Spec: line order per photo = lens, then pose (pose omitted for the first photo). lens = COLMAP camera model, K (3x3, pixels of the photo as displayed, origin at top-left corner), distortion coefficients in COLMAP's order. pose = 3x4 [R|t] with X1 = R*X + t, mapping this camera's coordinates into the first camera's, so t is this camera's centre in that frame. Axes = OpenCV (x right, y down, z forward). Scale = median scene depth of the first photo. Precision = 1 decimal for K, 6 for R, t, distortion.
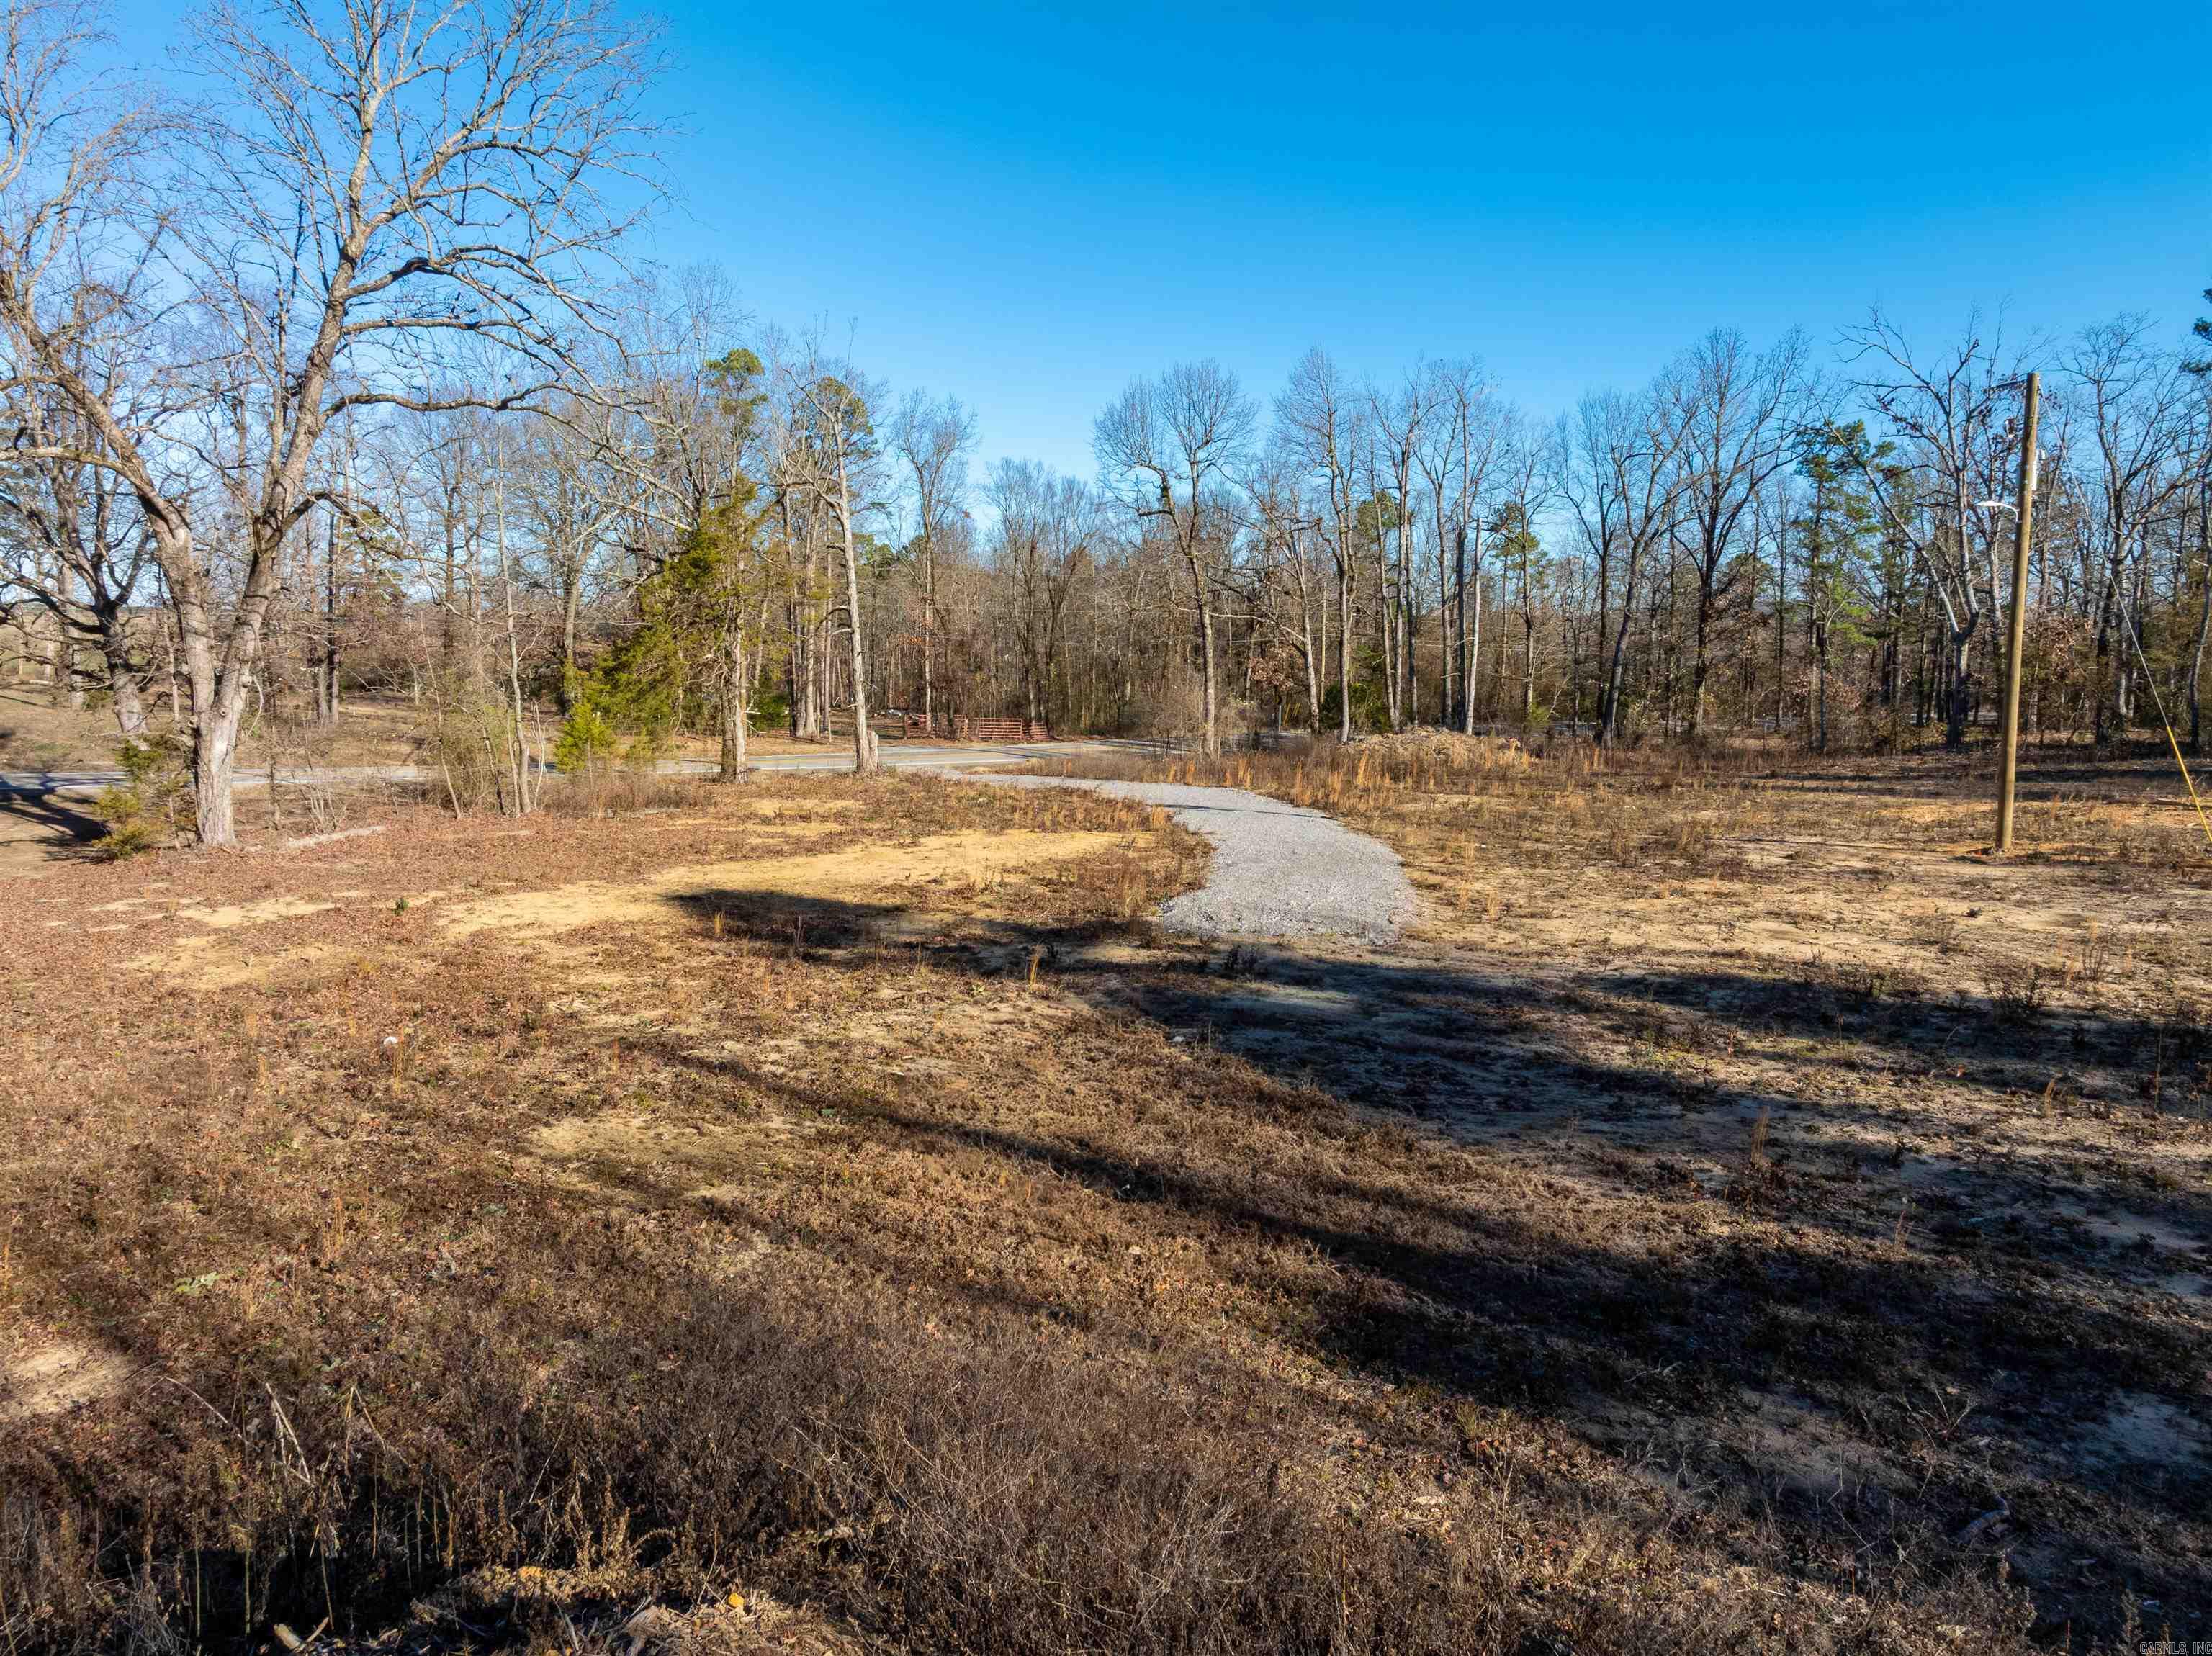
lens RADIAL K [[1577.4, 0, 1135.1], [0, 1577.4, 828.8], [0, 0, 1]] dist [-0.035755, 0.031907]
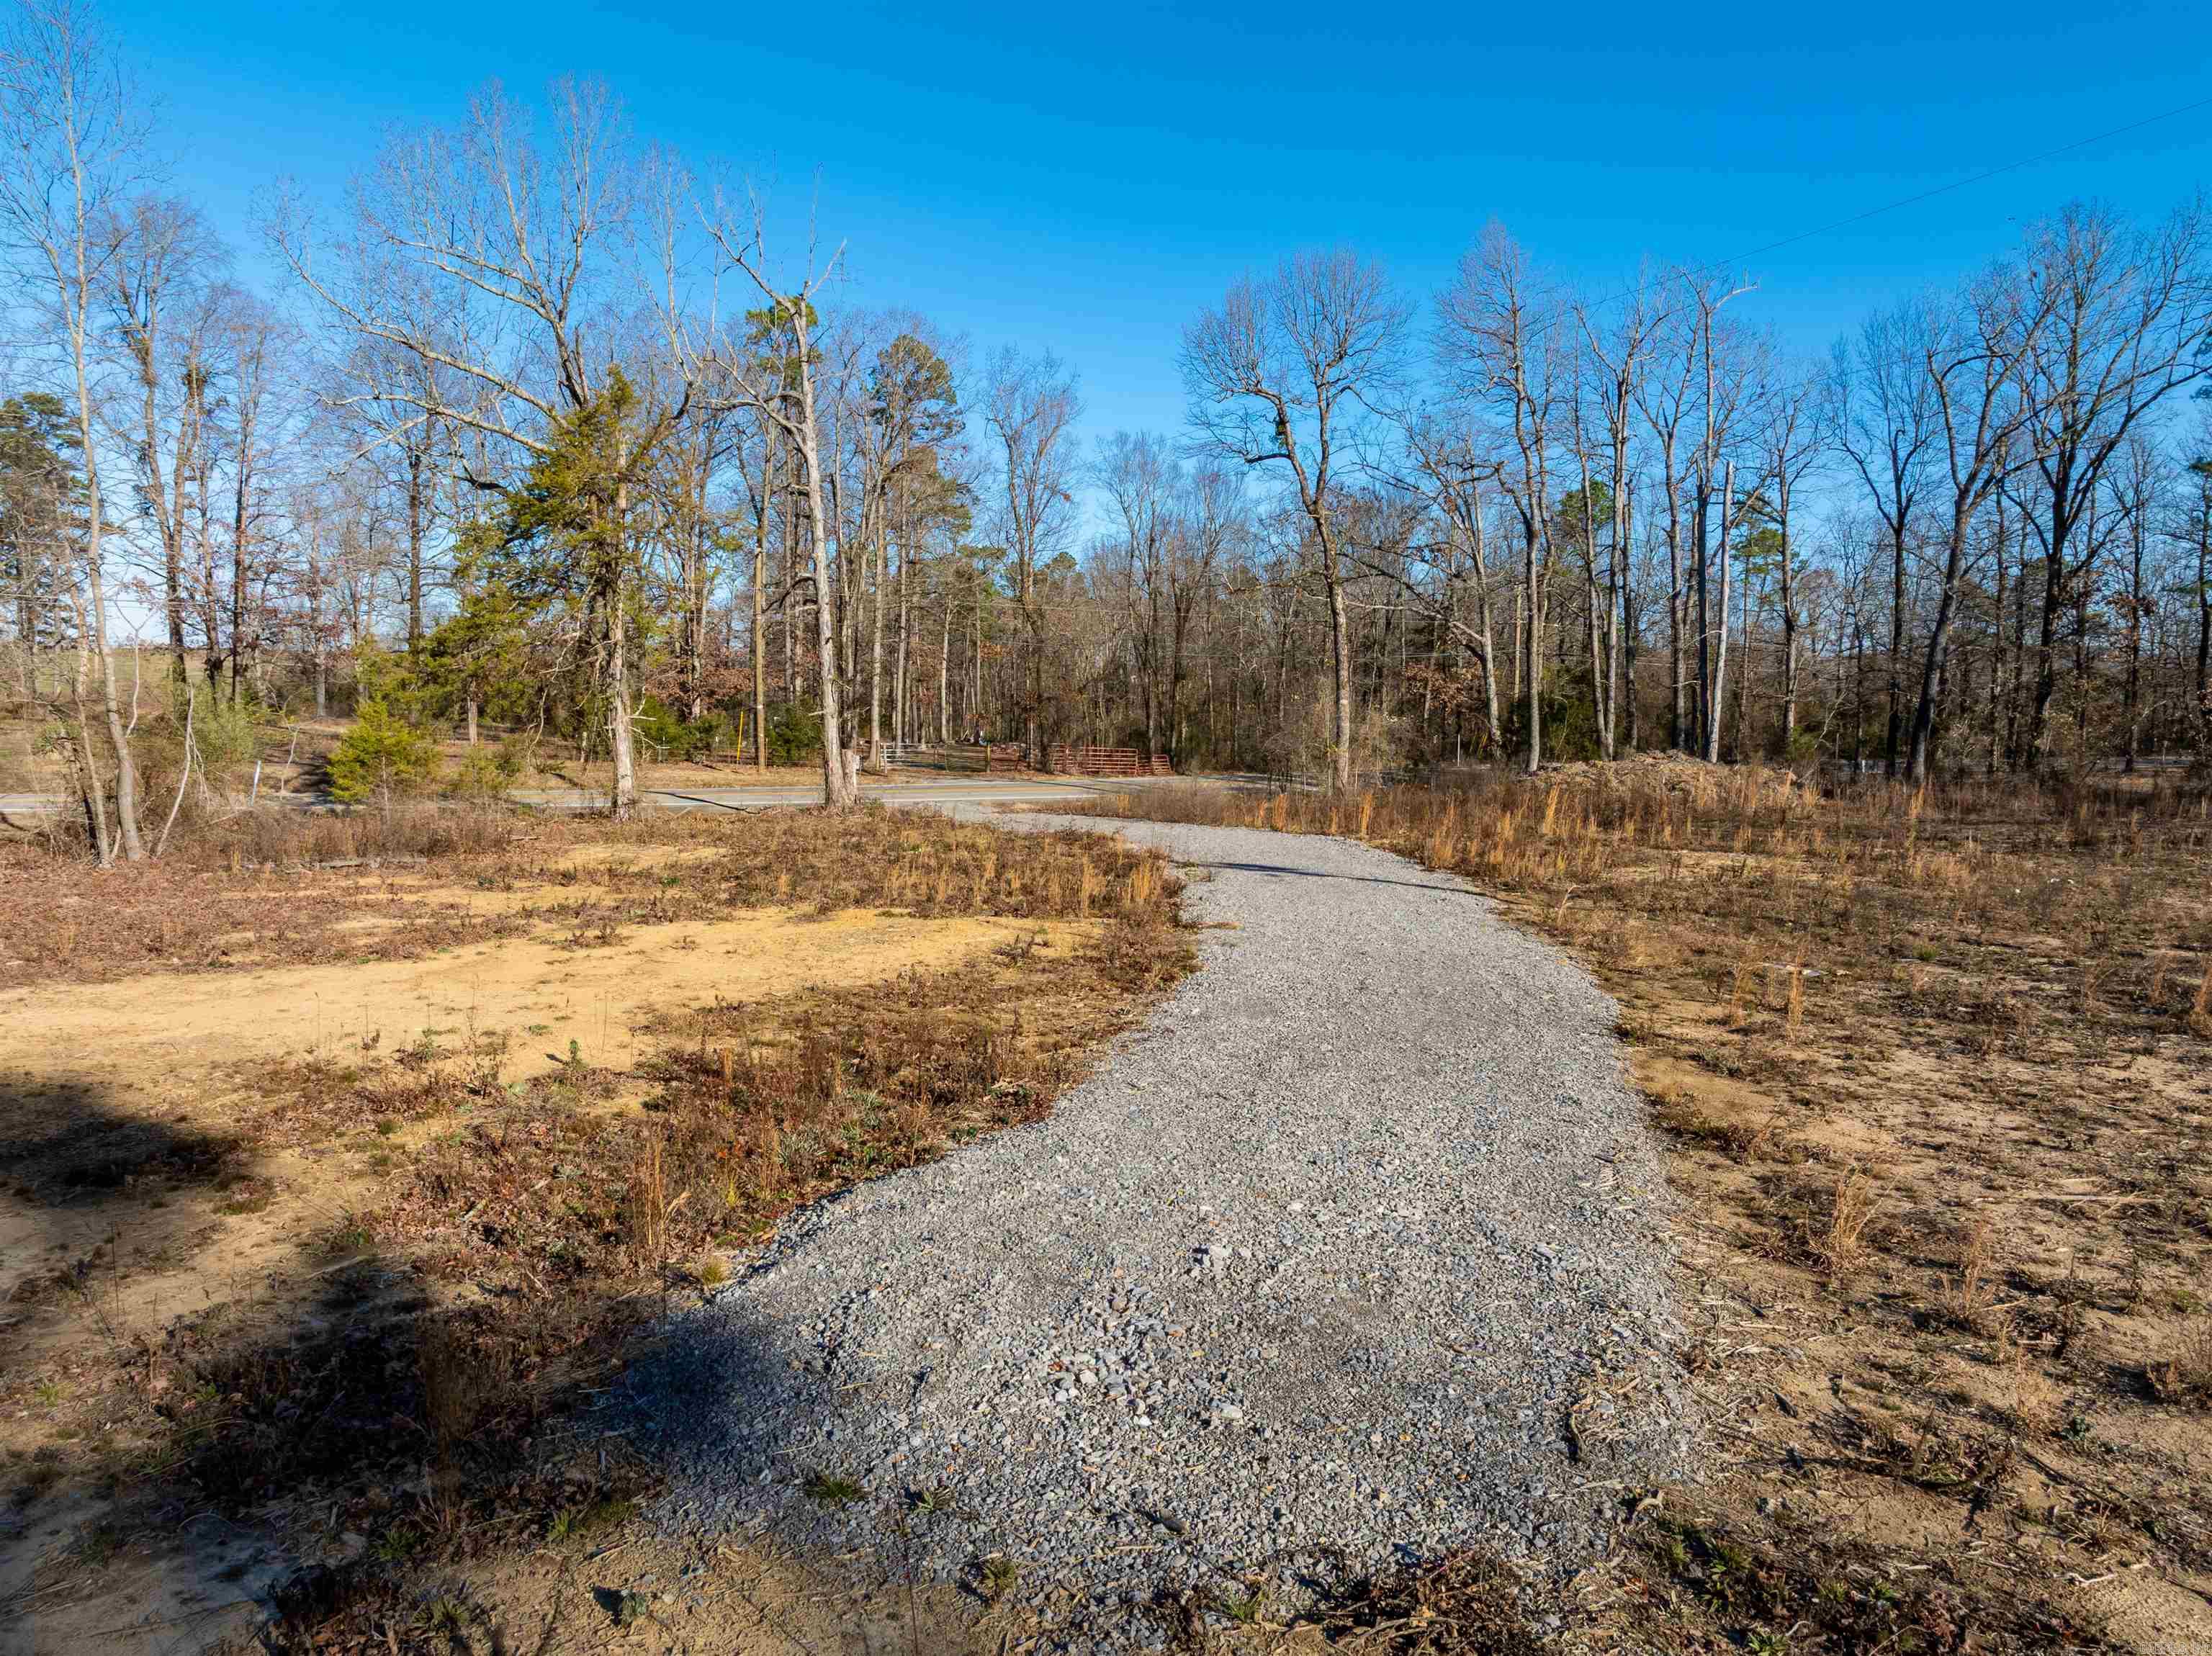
lens RADIAL K [[1577.4, 0, 1135.1], [0, 1577.4, 828.8], [0, 0, 1]] dist [-0.035755, 0.031907]
pose [[0.991780, 0.011349, -0.127448, 0.045215], [-0.015149, 0.999468, -0.028882, -0.007071], [0.127053, 0.030576, 0.991425, 0.272176]]
